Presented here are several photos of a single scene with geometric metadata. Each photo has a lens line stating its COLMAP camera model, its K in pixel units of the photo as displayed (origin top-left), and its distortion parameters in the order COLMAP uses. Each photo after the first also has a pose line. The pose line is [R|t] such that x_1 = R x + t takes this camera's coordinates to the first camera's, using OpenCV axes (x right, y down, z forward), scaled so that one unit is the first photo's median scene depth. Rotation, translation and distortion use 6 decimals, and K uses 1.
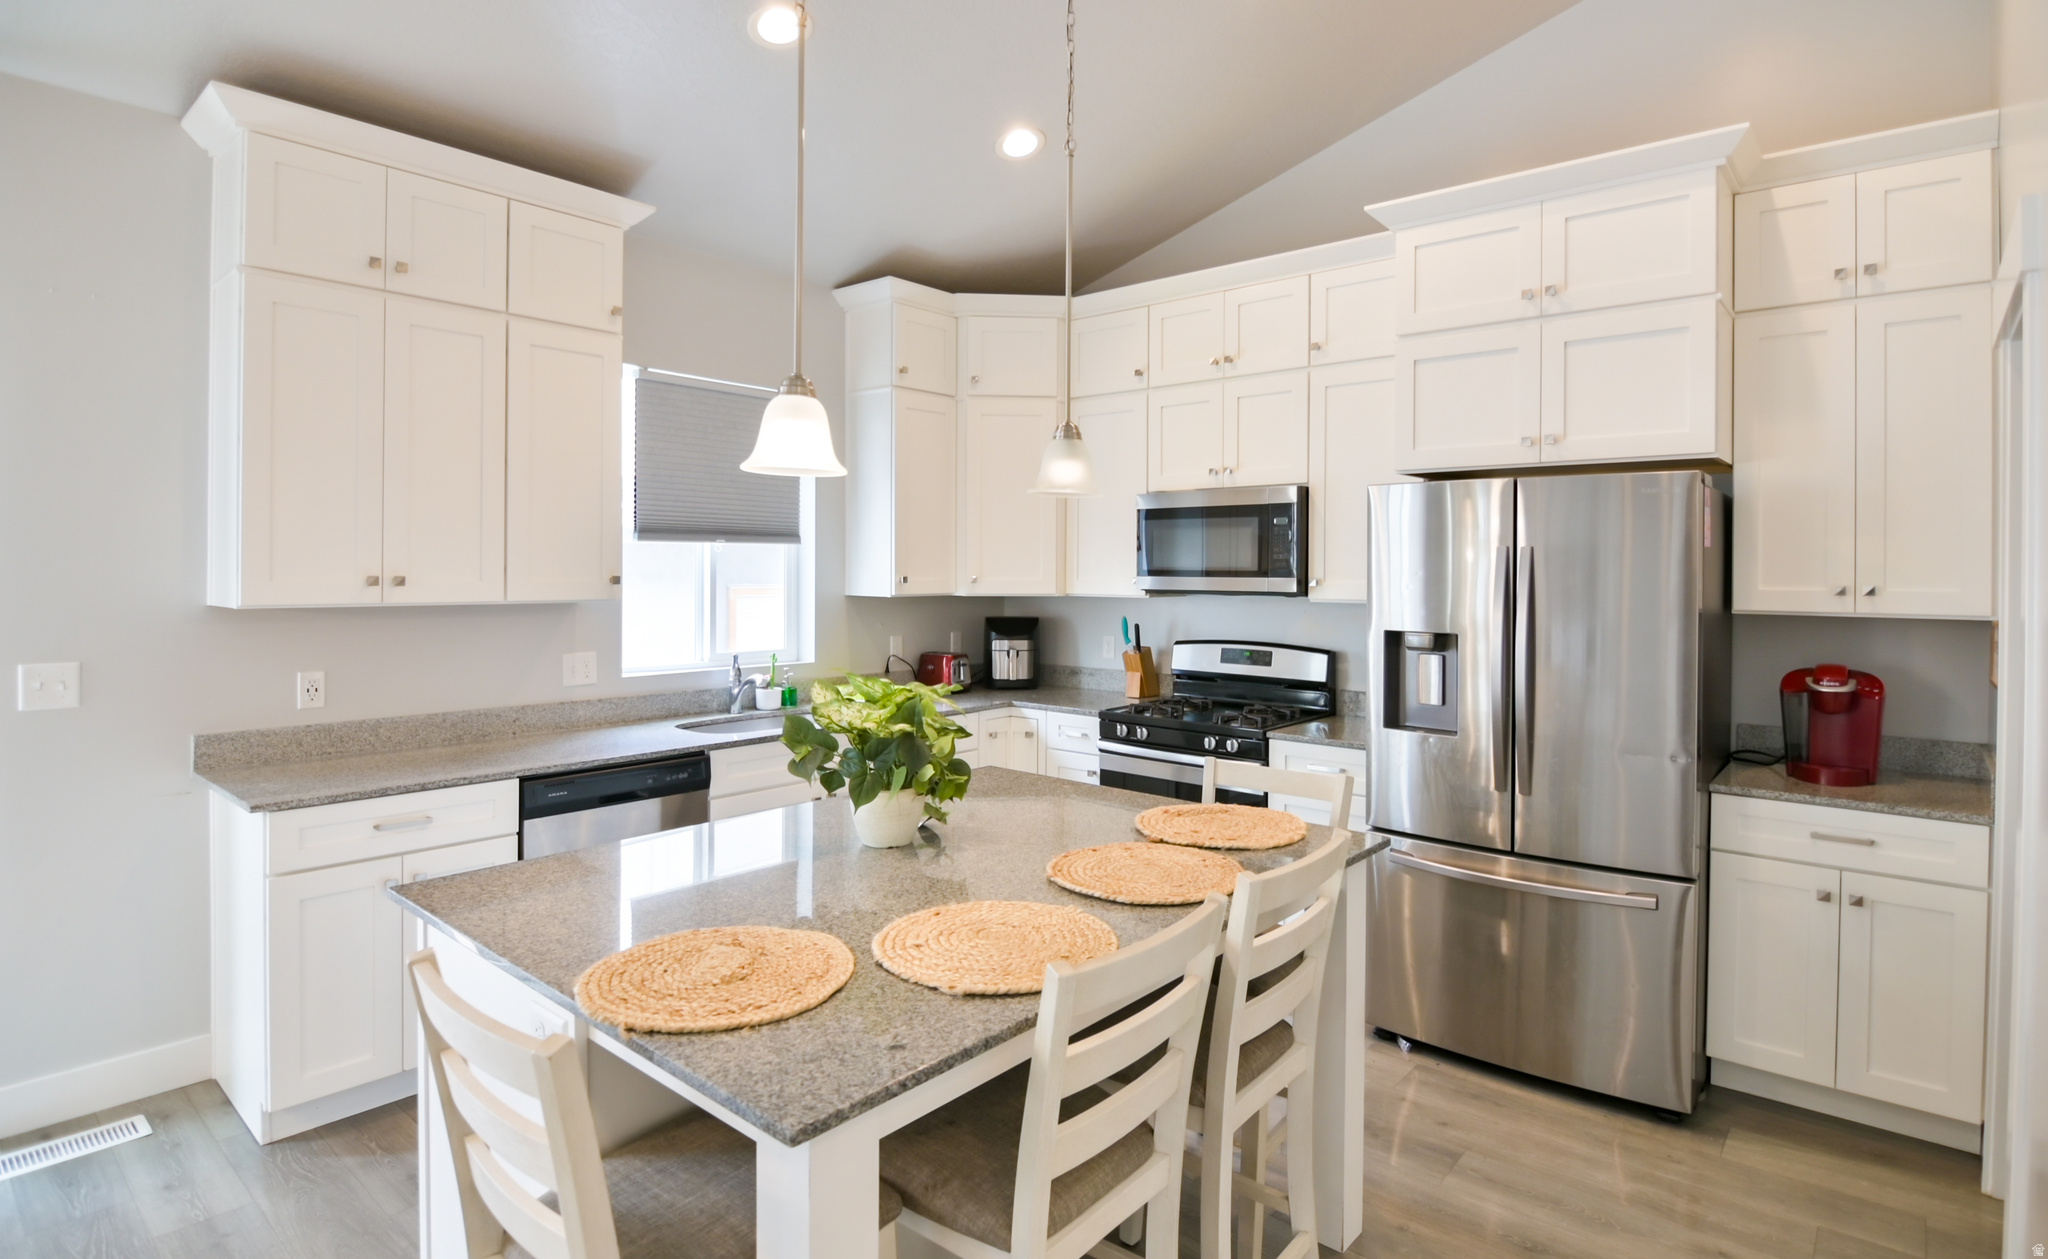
lens RADIAL K [[1032.2, 0, 1069.1], [0, 1032.2, 576.2], [0, 0, 1]] dist [-0.000618, -0.010804]
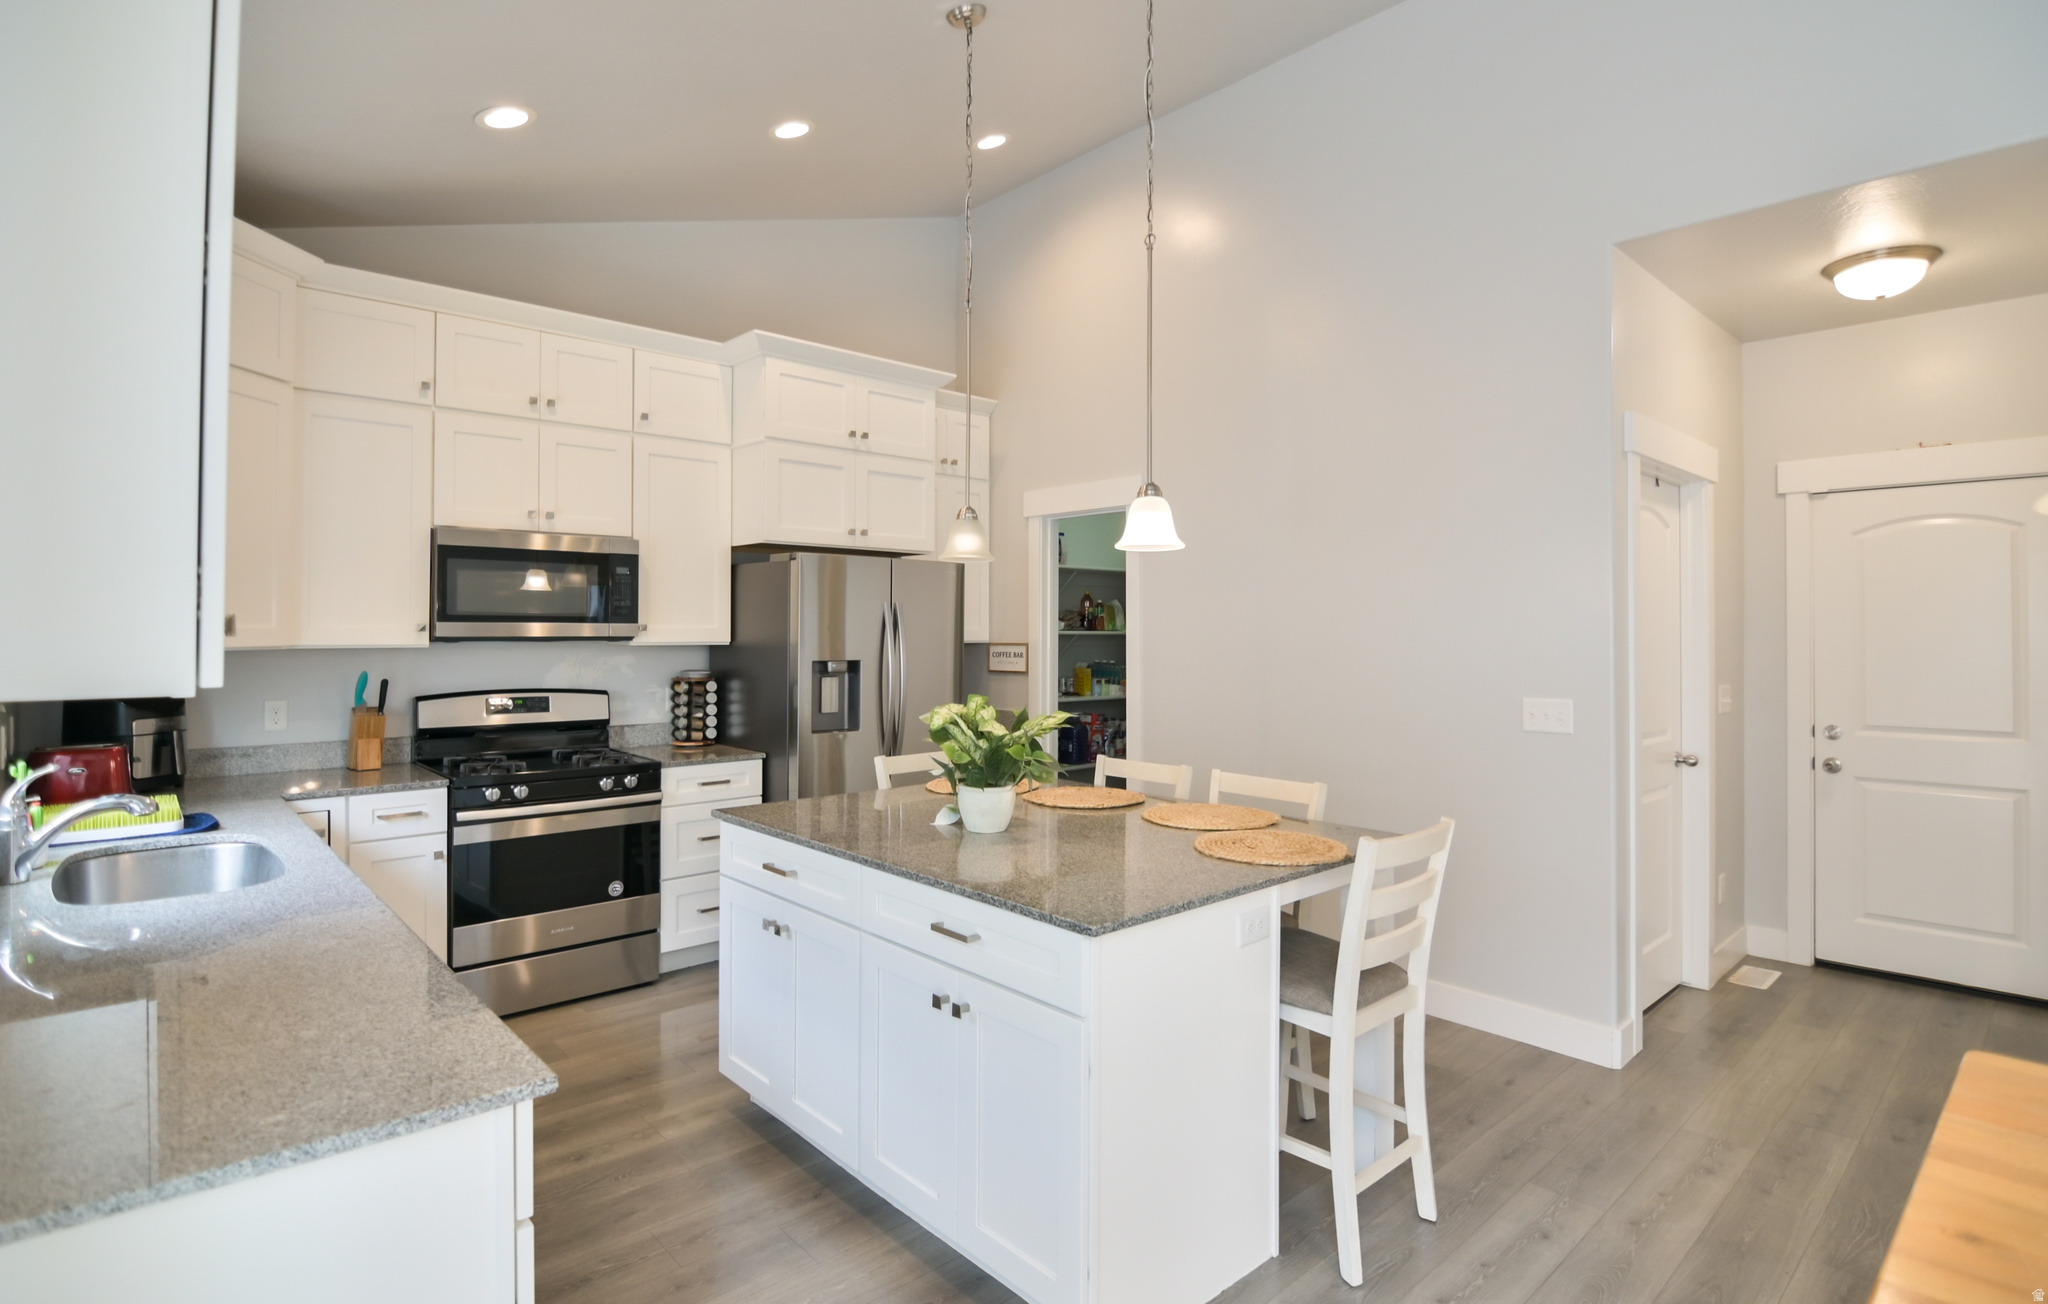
lens RADIAL K [[1001.7, 0, 1028.5], [0, 1001.7, 618.5], [0, 0, 1]] dist [-0.004268, -0.000775]
pose [[0.138567, 0.006883, 0.990329, -0.983024], [0.005084, 0.999958, -0.007661, 0.008645], [-0.990340, 0.006096, 0.138526, 0.554194]]
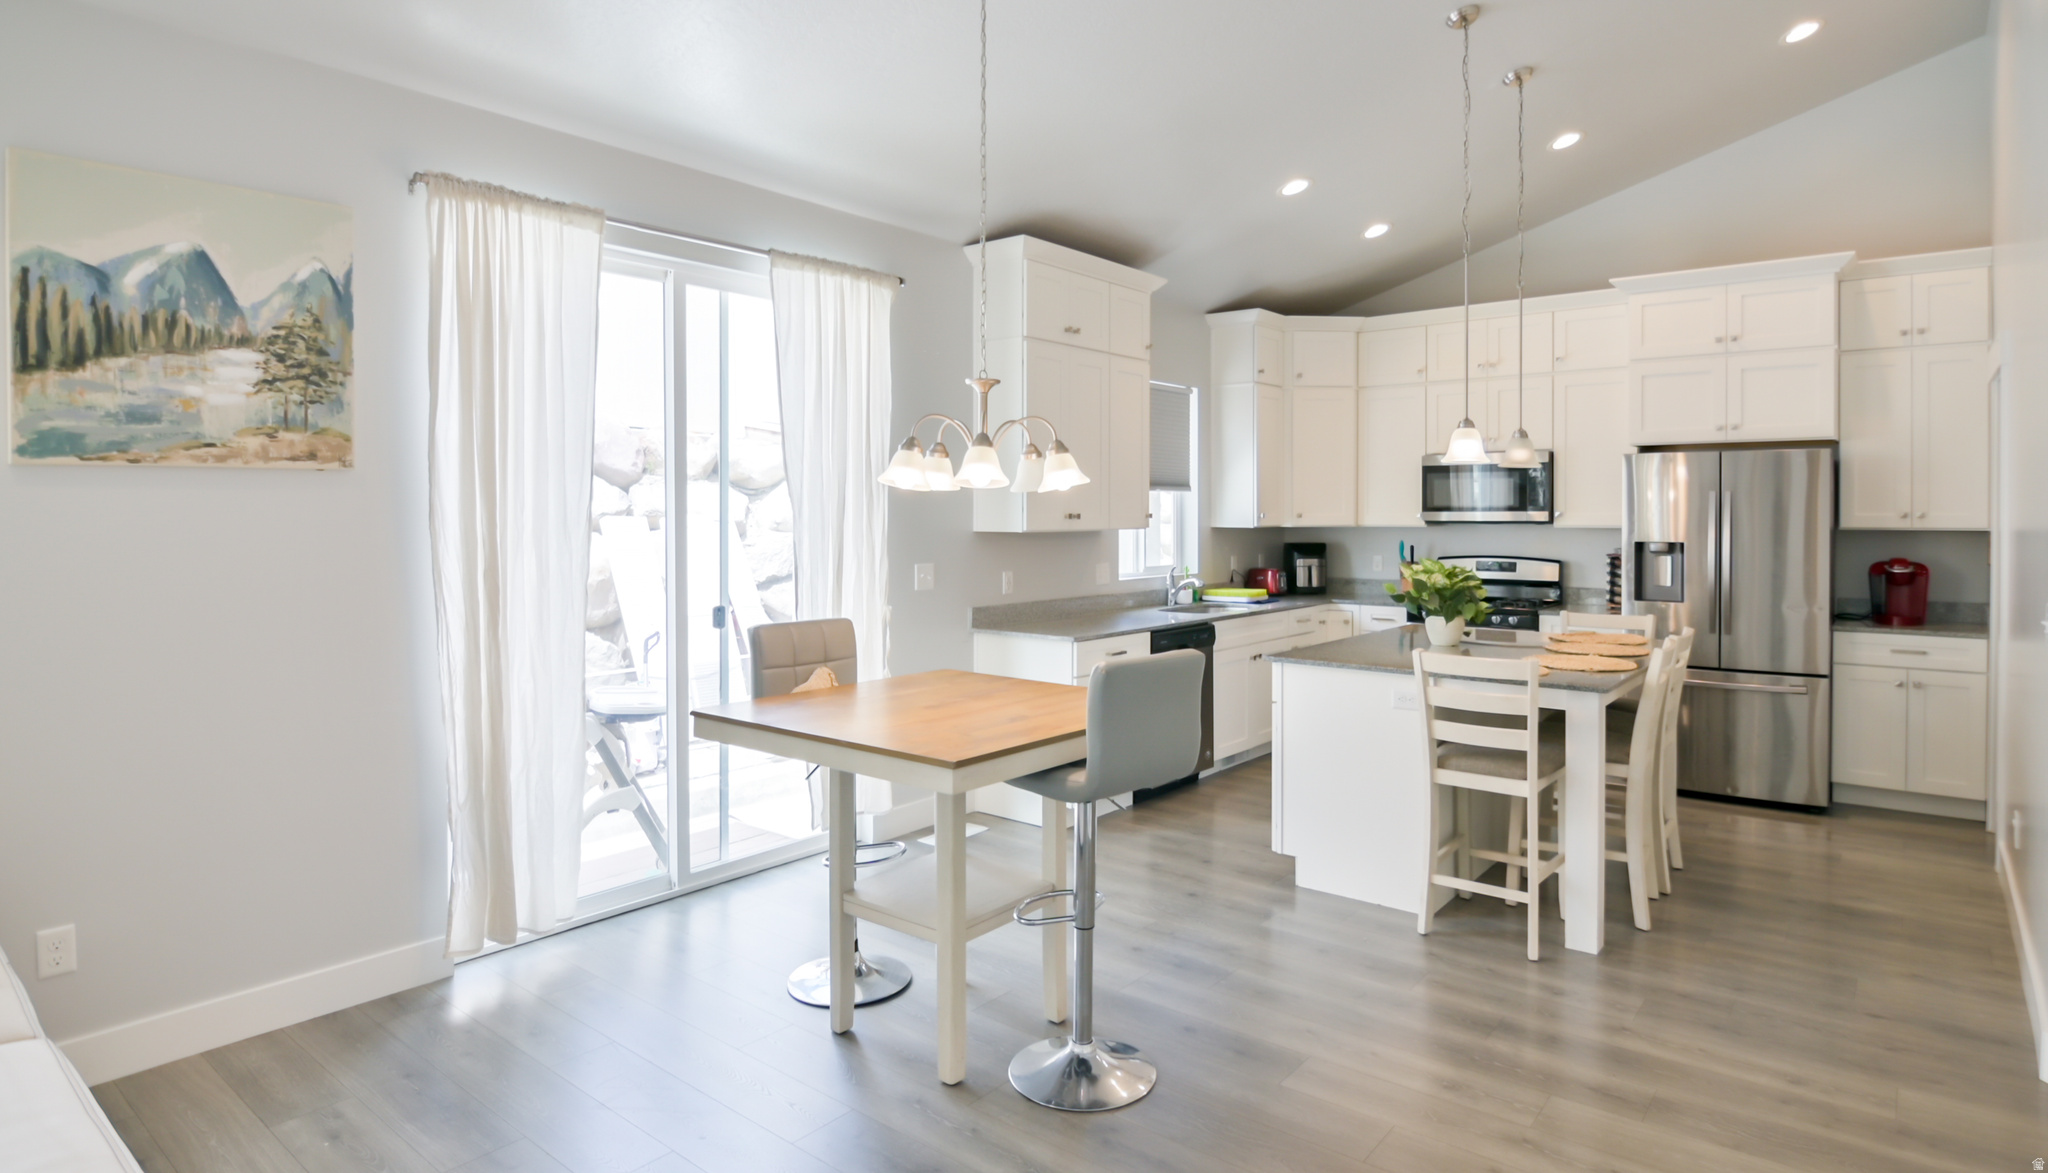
lens RADIAL K [[1108.4, 0, 1055.3], [0, 1108.4, 524.8], [0, 0, 1]] dist [-0.019989, -0.000840]
pose [[0.999755, -0.008378, 0.020464, -0.682736], [0.008281, 0.999954, 0.004840, 0.008993], [-0.020503, -0.004669, 0.999779, -0.776632]]
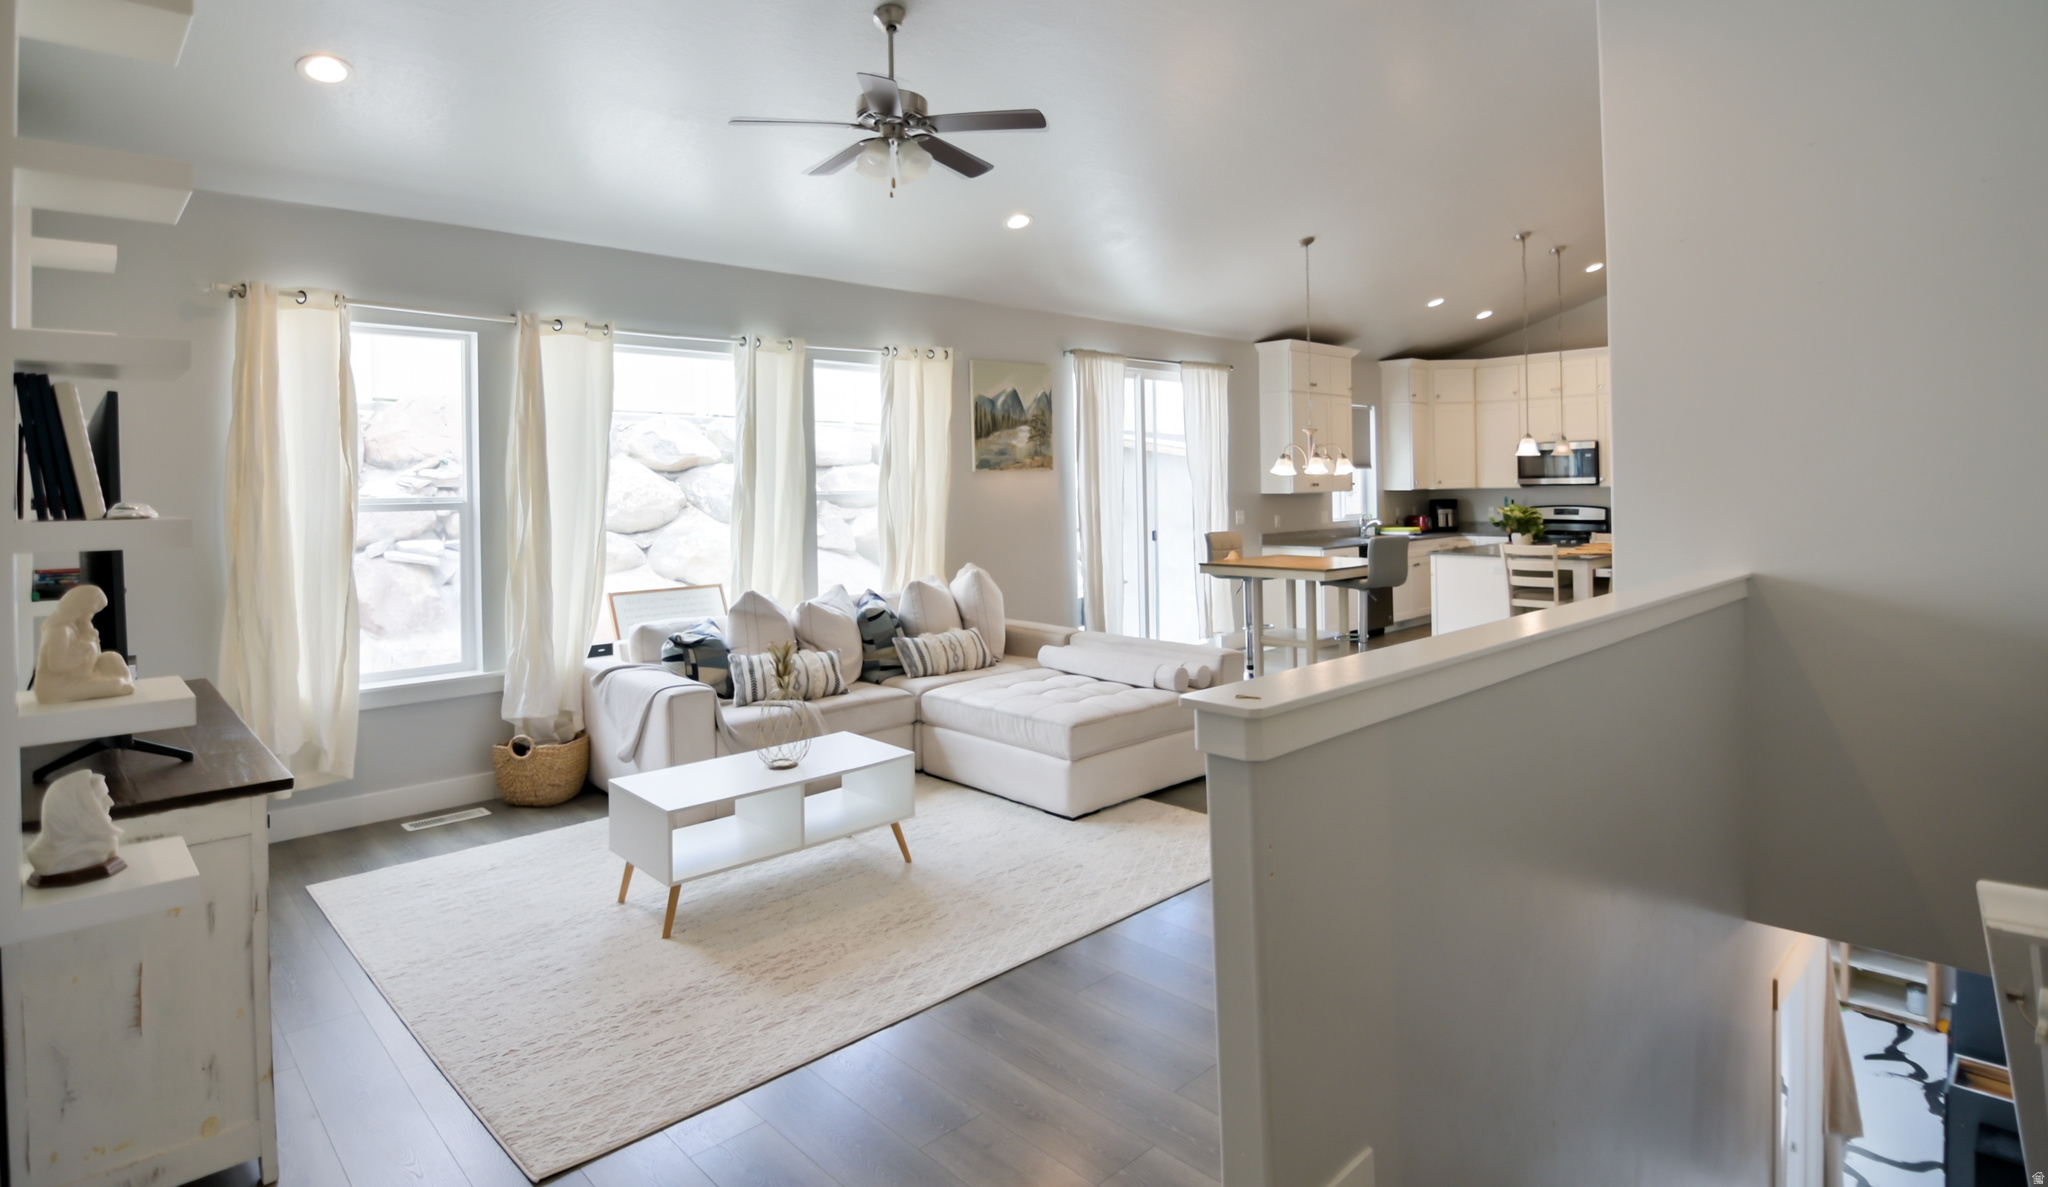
lens RADIAL K [[1044.9, 0, 1032.2], [0, 1044.9, 482.8], [0, 0, 1]] dist [-0.018367, -0.000361]
pose [[0.991676, -0.023996, -0.126502, -1.048813], [0.022912, 0.999687, -0.010018, 0.010390], [0.126703, 0.007036, 0.991916, -2.156719]]
